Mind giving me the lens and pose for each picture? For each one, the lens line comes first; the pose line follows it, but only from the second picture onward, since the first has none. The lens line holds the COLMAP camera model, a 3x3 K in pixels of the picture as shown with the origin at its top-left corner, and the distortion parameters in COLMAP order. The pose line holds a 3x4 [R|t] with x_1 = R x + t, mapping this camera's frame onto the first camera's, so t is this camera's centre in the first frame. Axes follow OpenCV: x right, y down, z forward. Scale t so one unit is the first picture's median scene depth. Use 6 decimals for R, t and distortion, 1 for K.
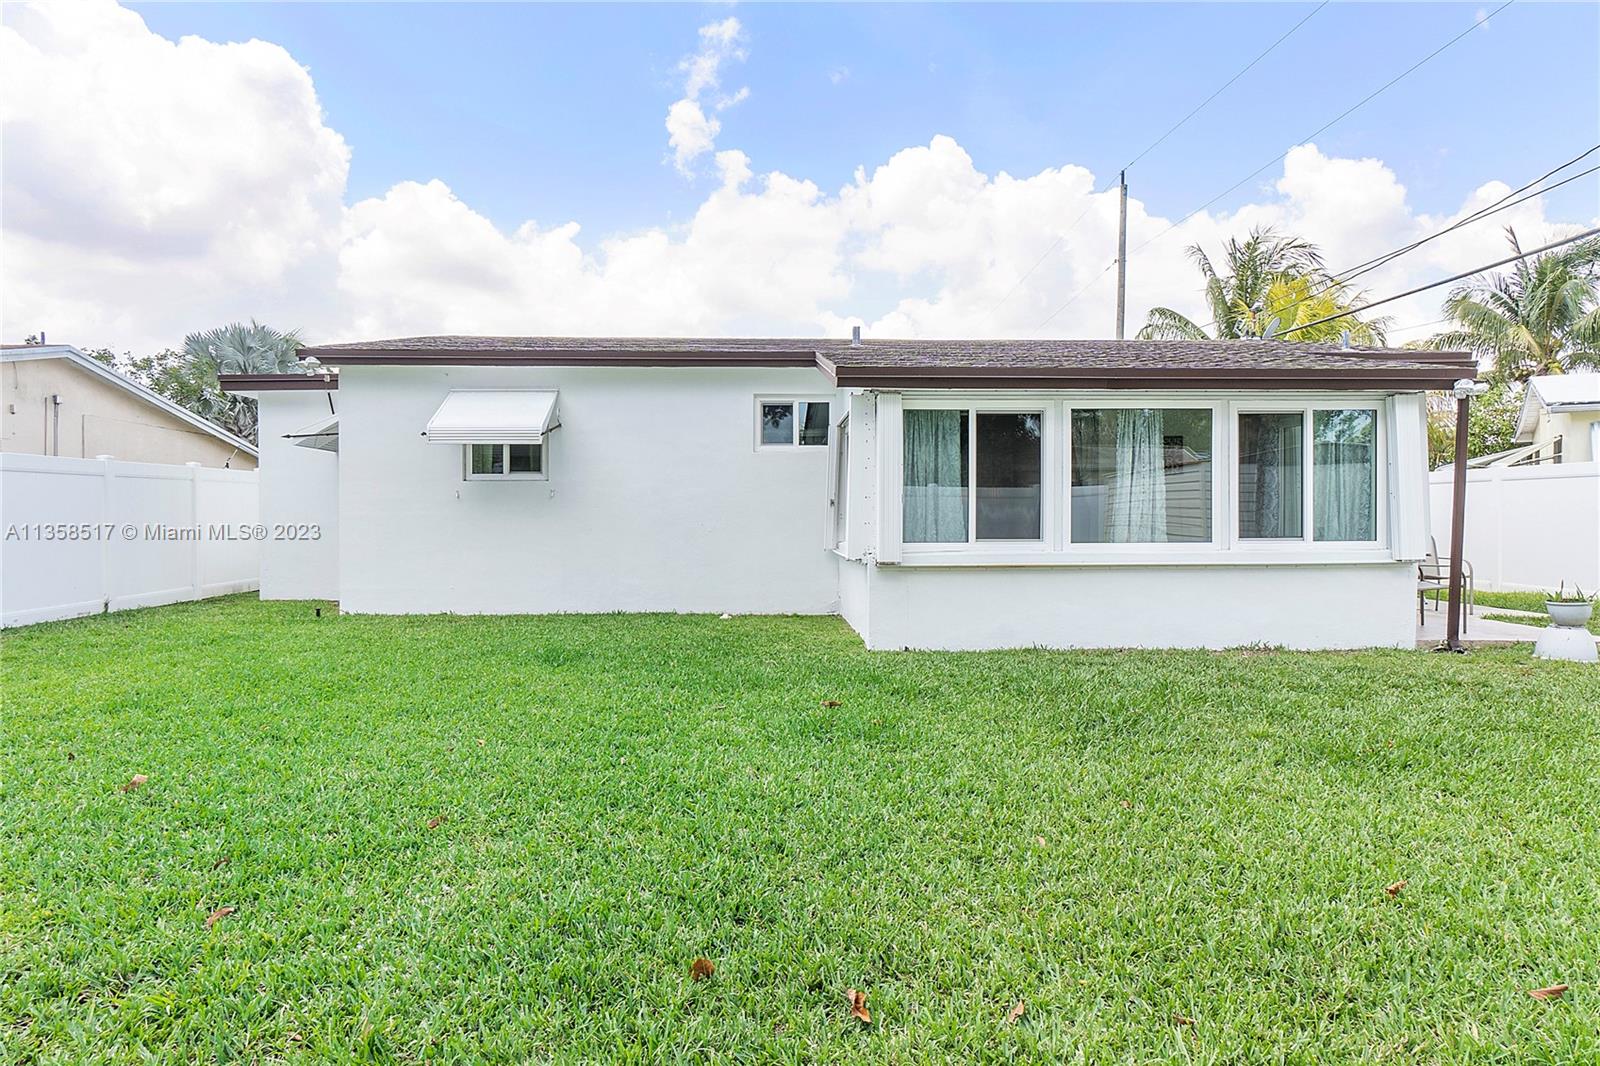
lens RADIAL K [[996.6, 0, 801.7], [0, 996.6, 527.7], [0, 0, 1]] dist [-0.004637, 0.005526]
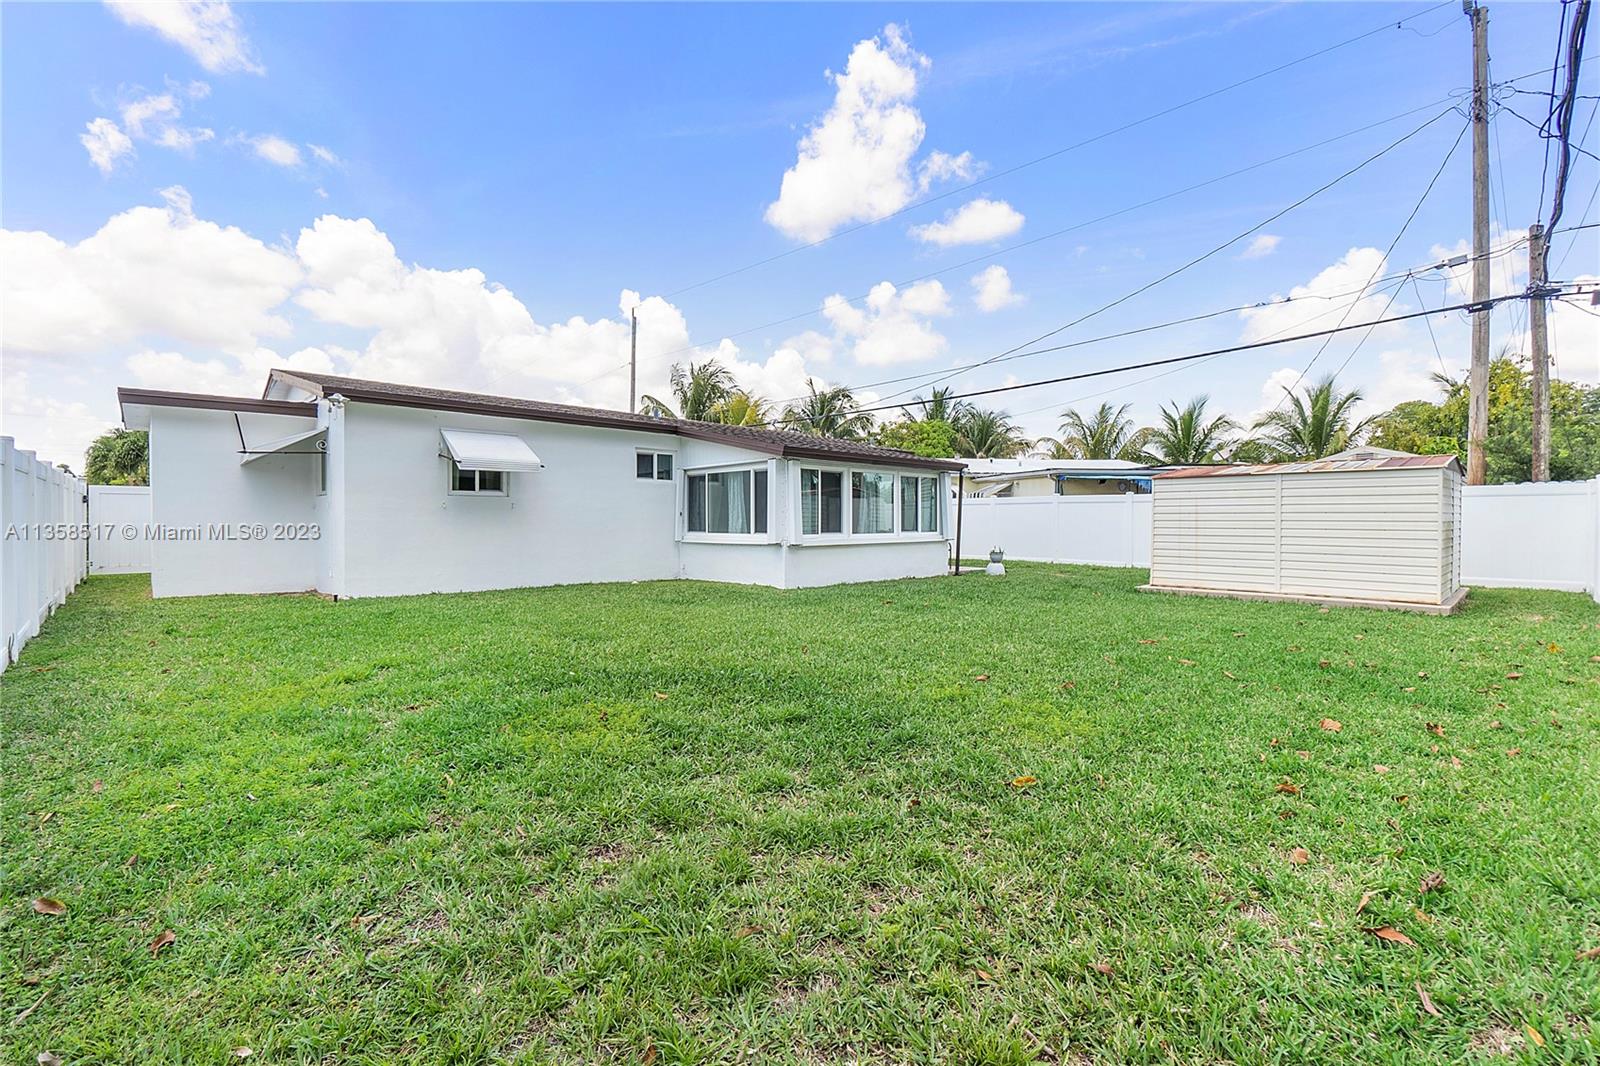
lens RADIAL K [[694.8, 0, 772.4], [0, 694.8, 531.0], [0, 0, 1]] dist [-0.009269, 0.002955]
pose [[0.748802, -0.008504, 0.662739, -0.634331], [0.005894, 0.999964, 0.006172, -0.001318], [-0.662768, -0.000715, 0.748825, -0.008473]]
